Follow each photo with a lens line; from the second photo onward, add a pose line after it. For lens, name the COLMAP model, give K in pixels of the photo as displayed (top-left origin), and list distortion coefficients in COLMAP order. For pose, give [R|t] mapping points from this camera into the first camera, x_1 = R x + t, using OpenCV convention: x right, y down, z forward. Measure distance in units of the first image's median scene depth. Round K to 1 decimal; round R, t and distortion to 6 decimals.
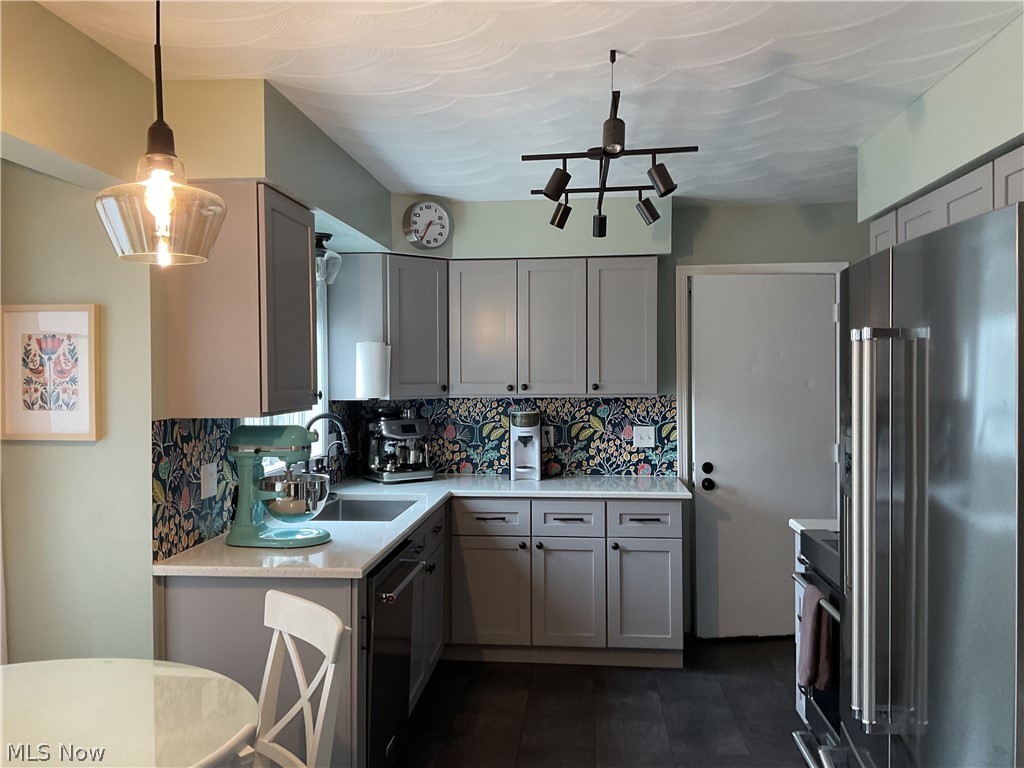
lens RADIAL K [[858.0, 0, 512.0], [0, 858.0, 384.0], [0, 0, 1]] dist [0.137170, -0.270996]
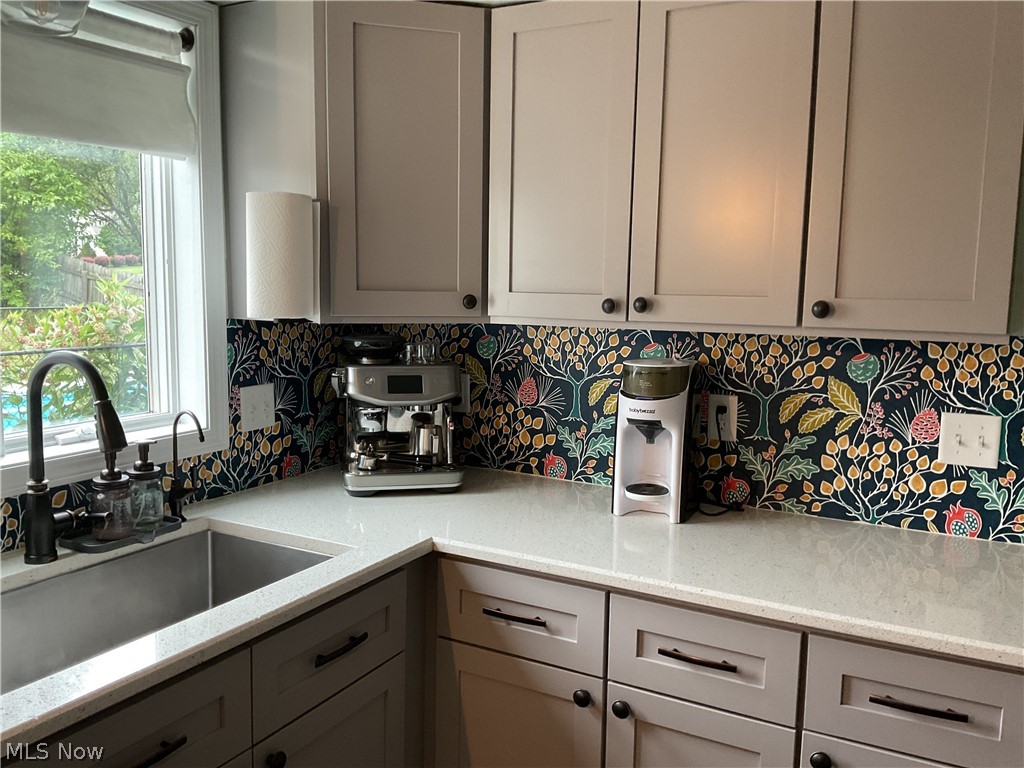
lens RADIAL K [[858.0, 0, 512.0], [0, 858.0, 384.0], [0, 0, 1]] dist [0.137170, -0.270996]
pose [[0.916419, 0.067514, -0.394484, 0.117043], [-0.026312, 0.993700, 0.108941, -0.002103], [0.399354, -0.089456, 0.912422, 0.553335]]
